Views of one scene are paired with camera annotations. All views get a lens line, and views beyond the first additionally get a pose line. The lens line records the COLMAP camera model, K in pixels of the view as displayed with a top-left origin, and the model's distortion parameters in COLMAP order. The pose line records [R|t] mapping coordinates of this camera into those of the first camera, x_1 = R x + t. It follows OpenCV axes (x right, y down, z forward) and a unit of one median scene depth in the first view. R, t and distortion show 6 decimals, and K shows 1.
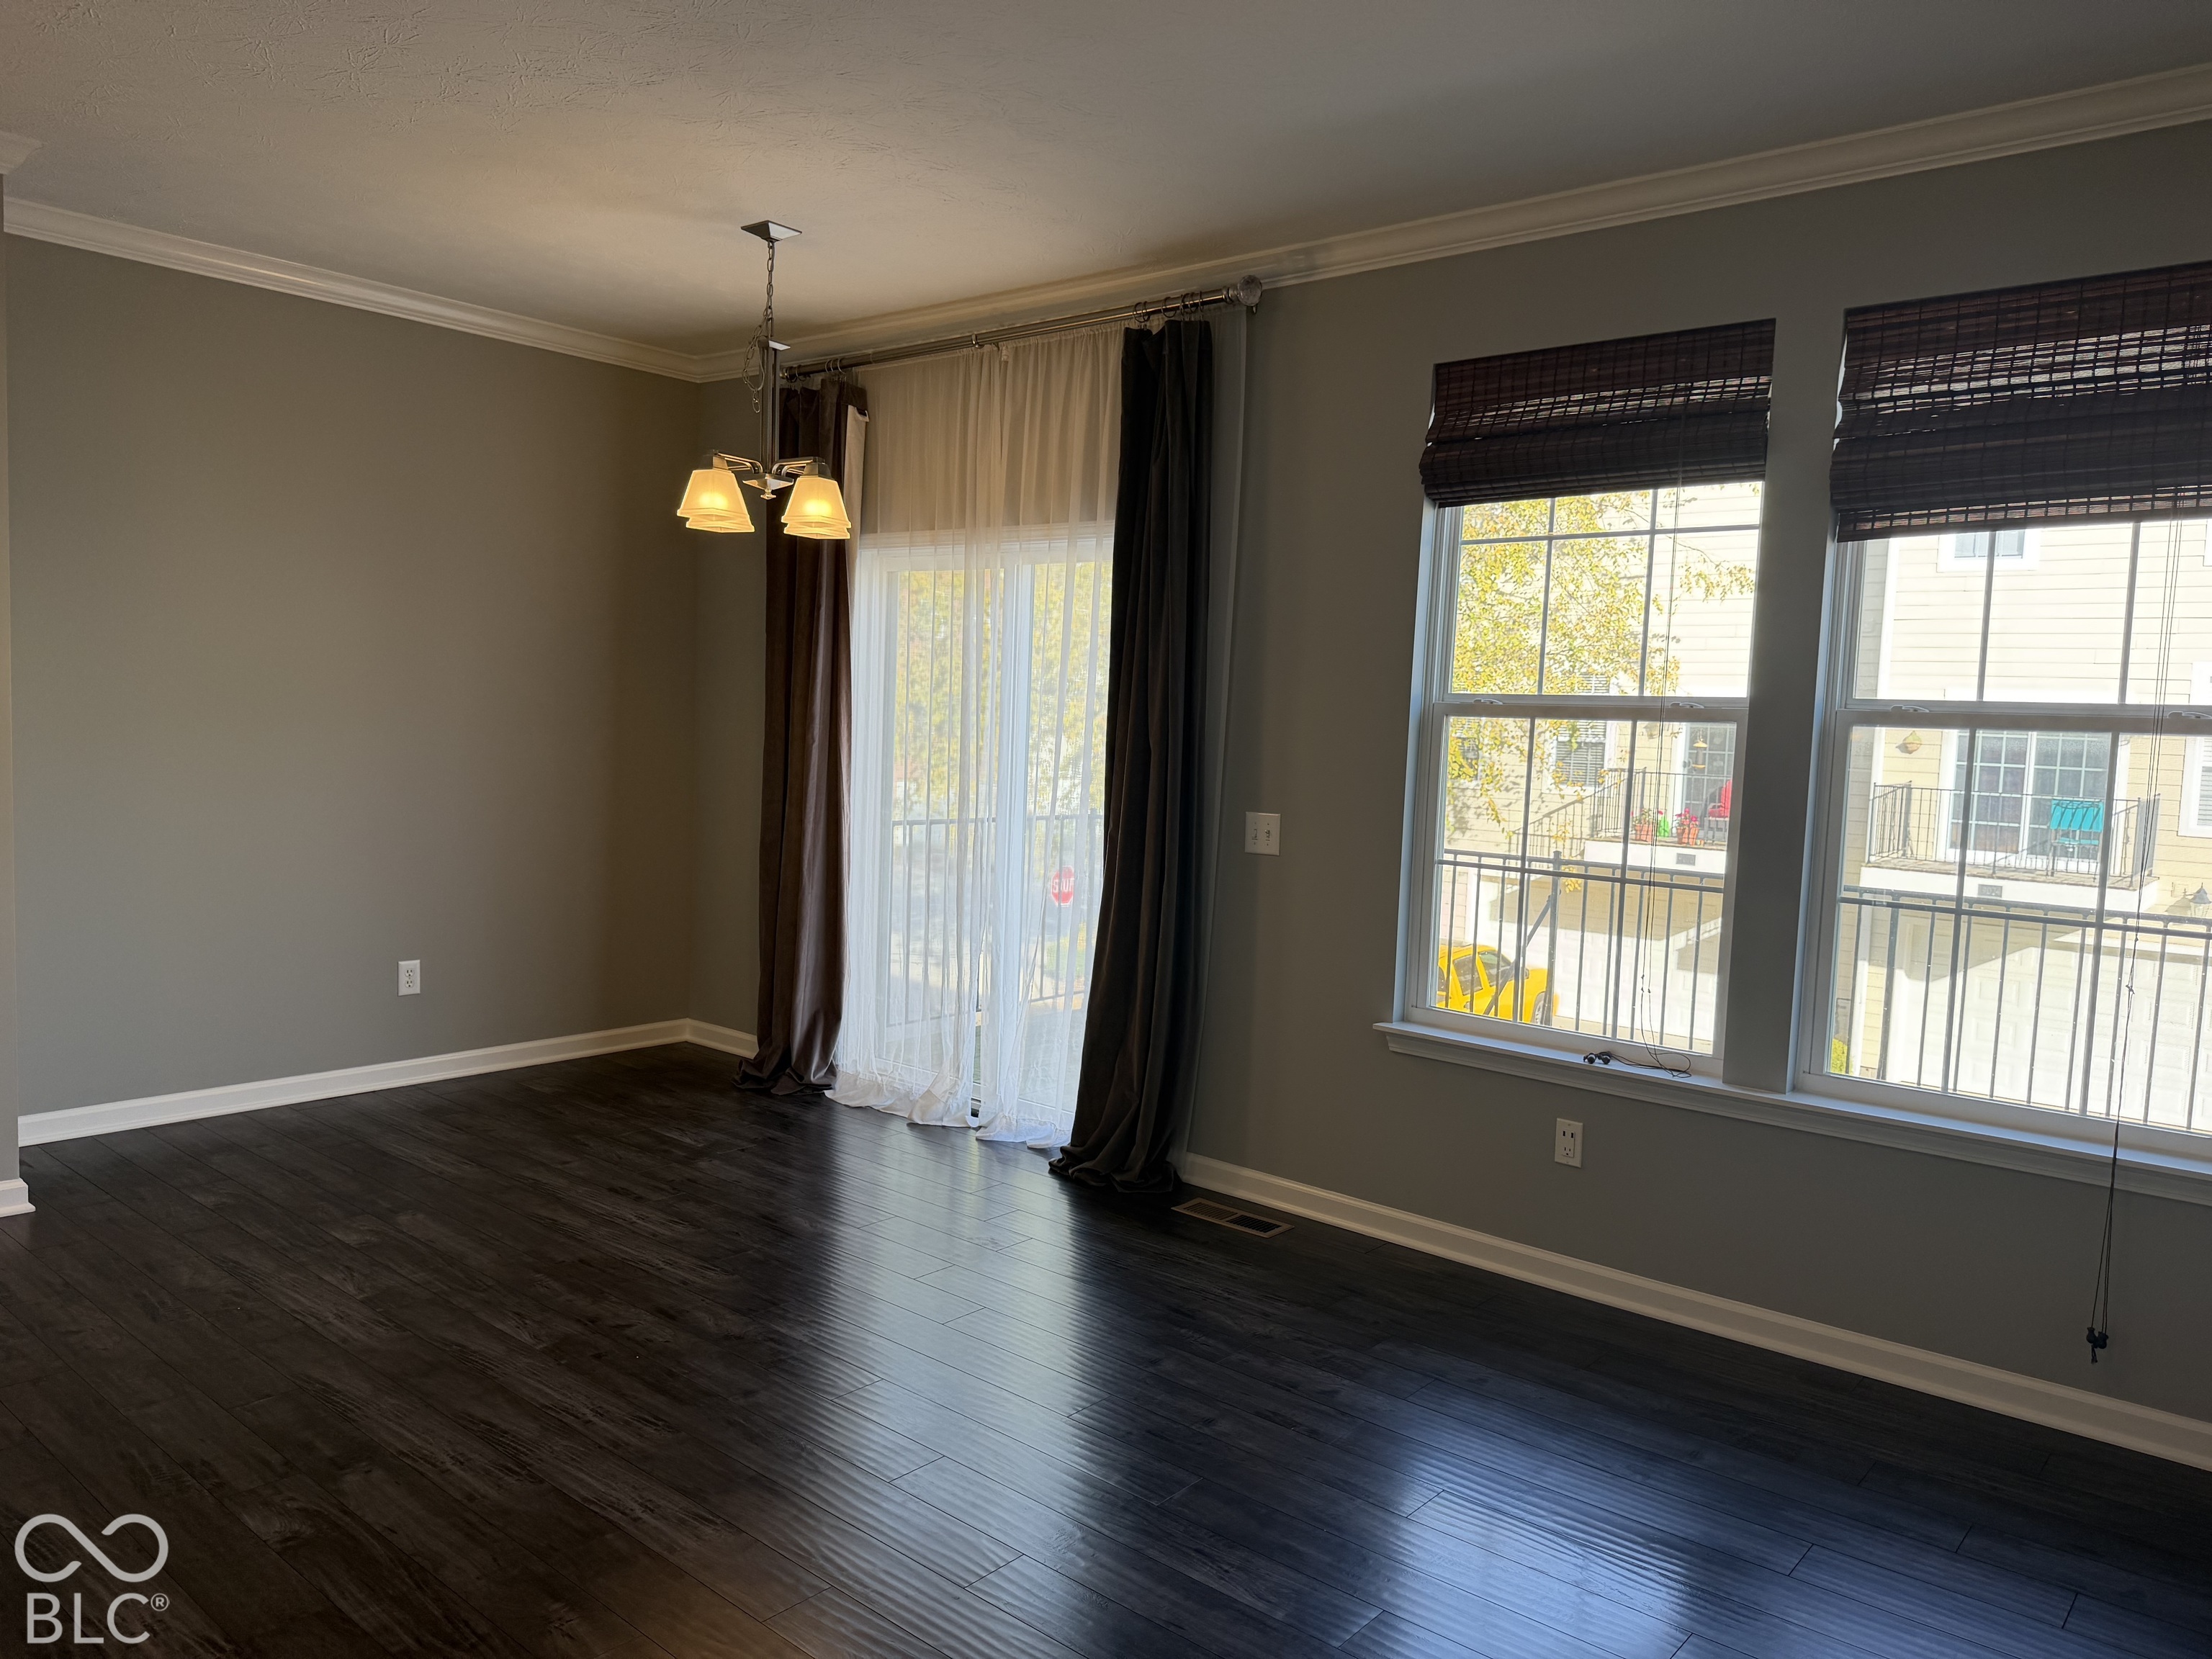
lens RADIAL K [[1537.9, 0, 1105.1], [0, 1537.9, 834.9], [0, 0, 1]] dist [0.010803, -0.017279]
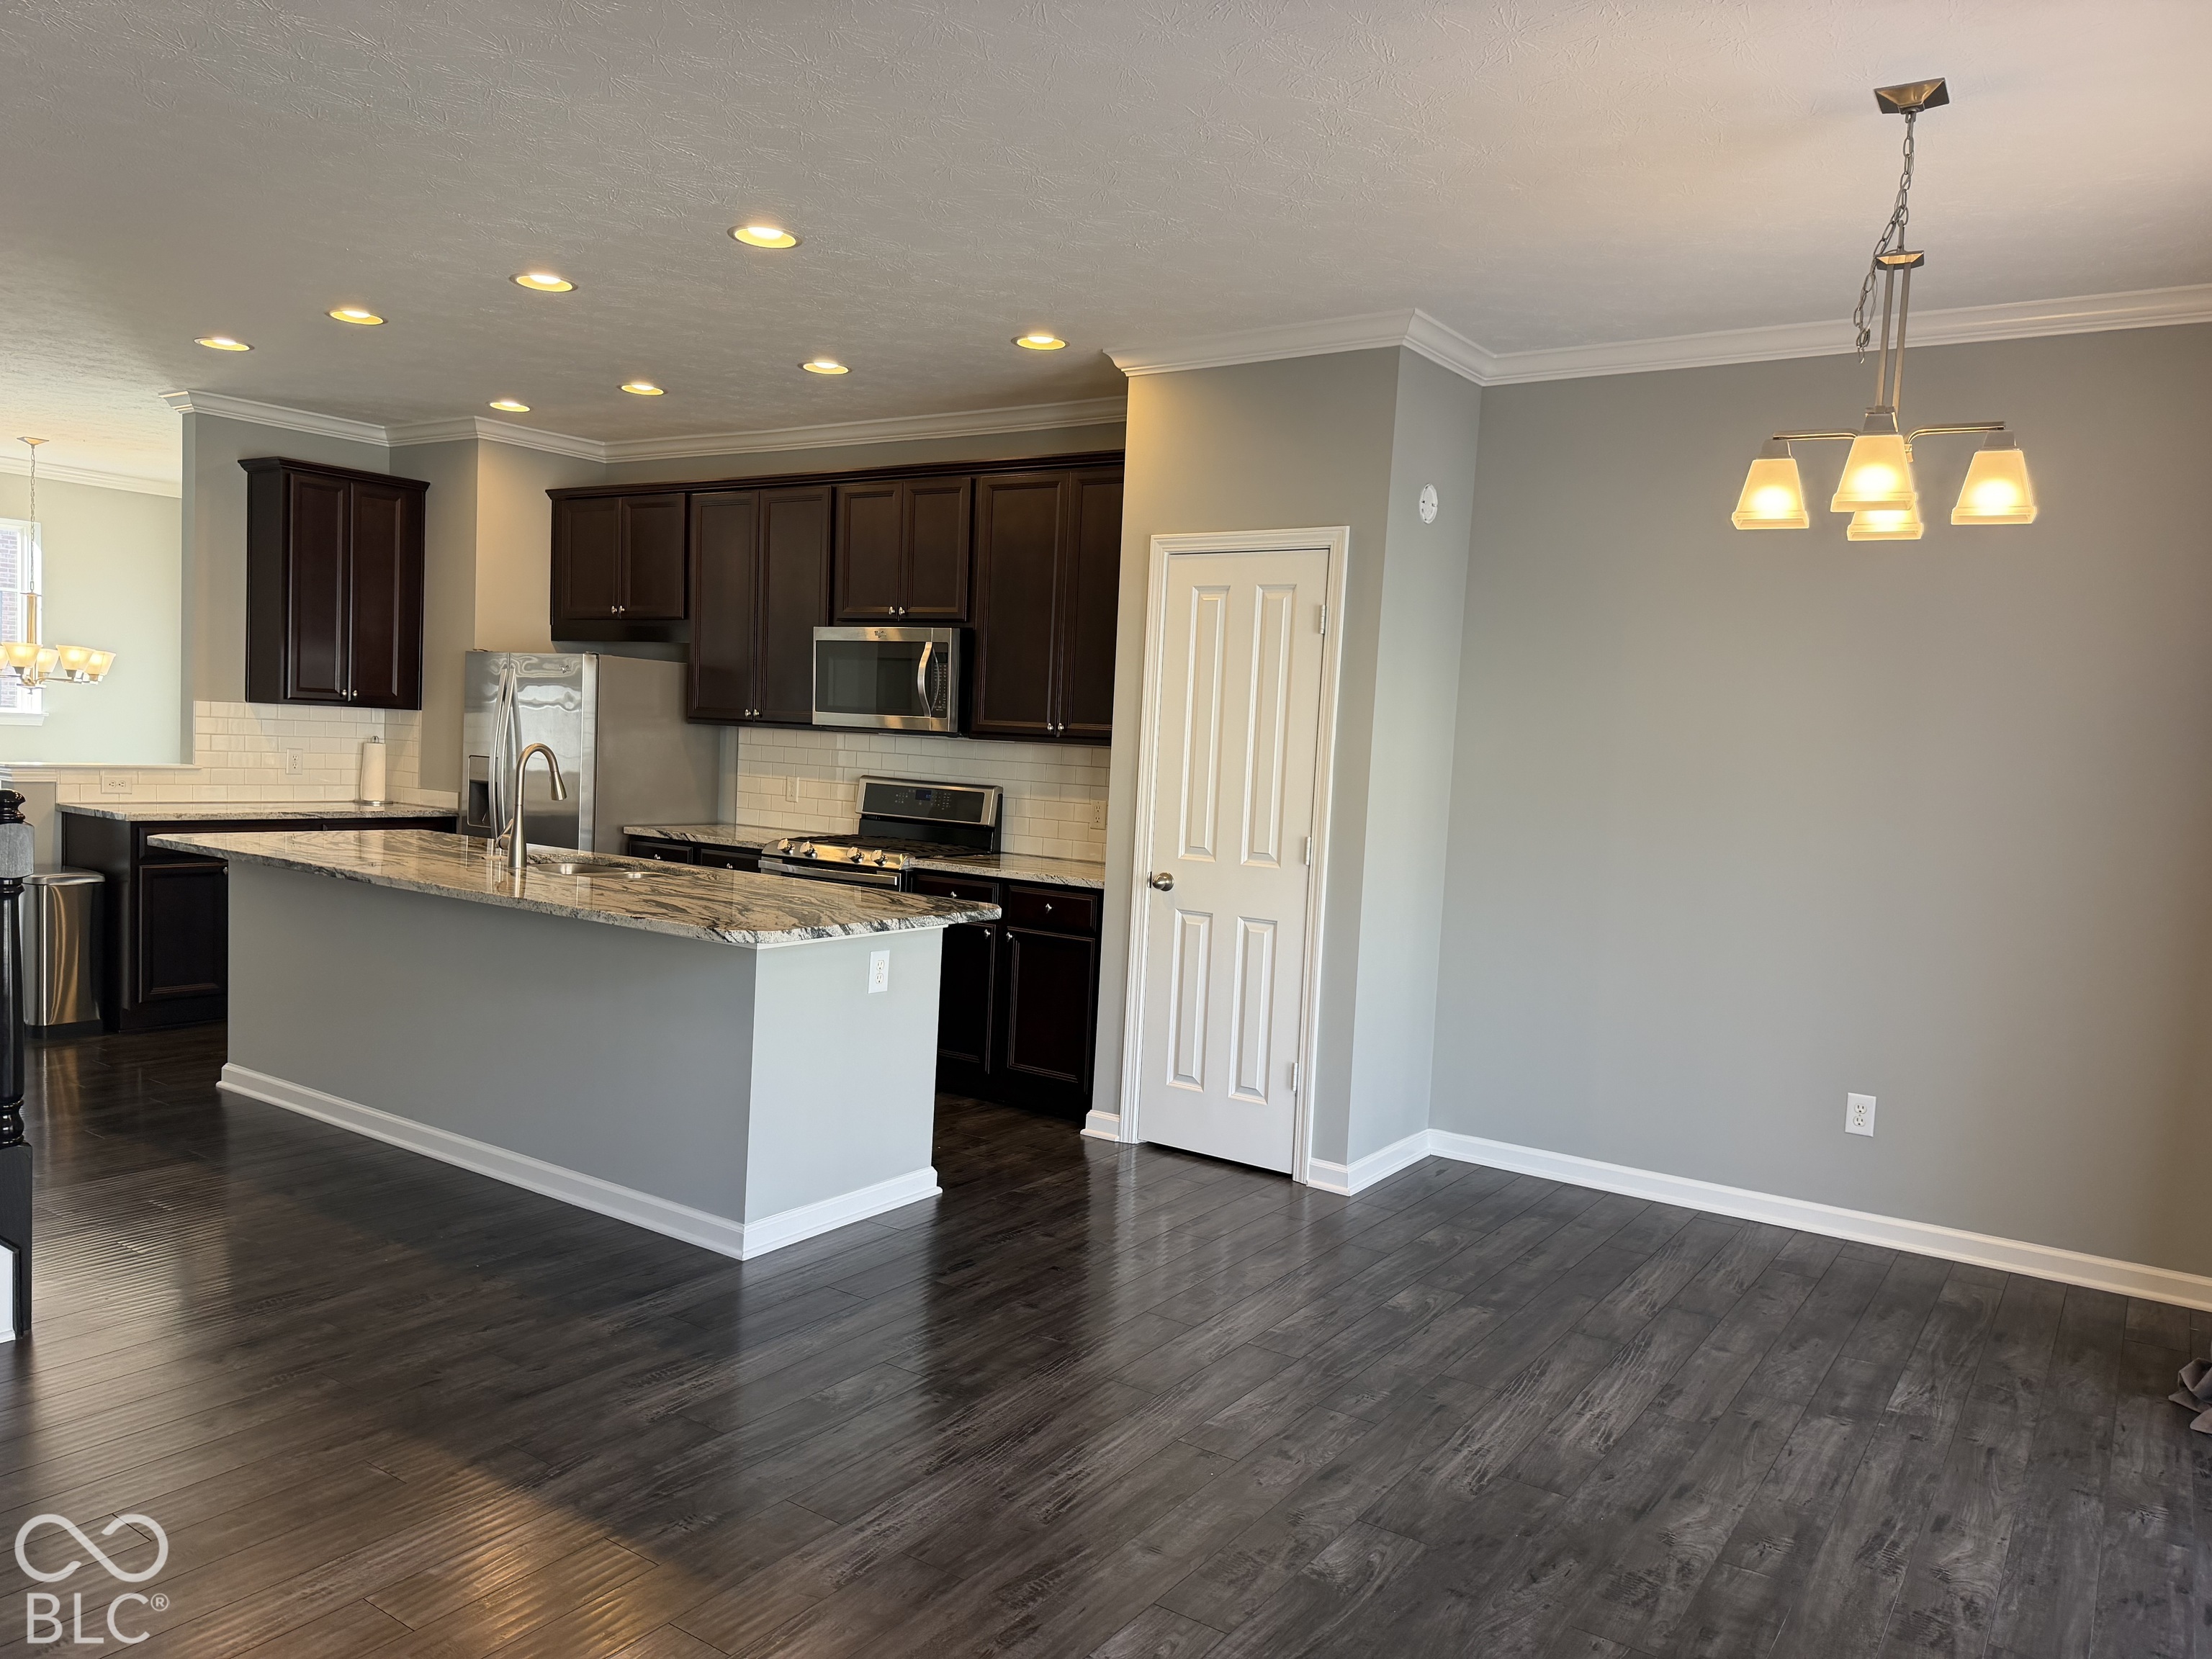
lens RADIAL K [[1537.9, 0, 1116.3], [0, 1537.9, 835.8], [0, 0, 1]] dist [0.010803, -0.017279]
pose [[0.104438, 0.029428, -0.994096, 0.459727], [-0.118314, 0.992831, 0.016961, -0.035239], [0.987469, 0.115844, 0.107171, 0.627503]]
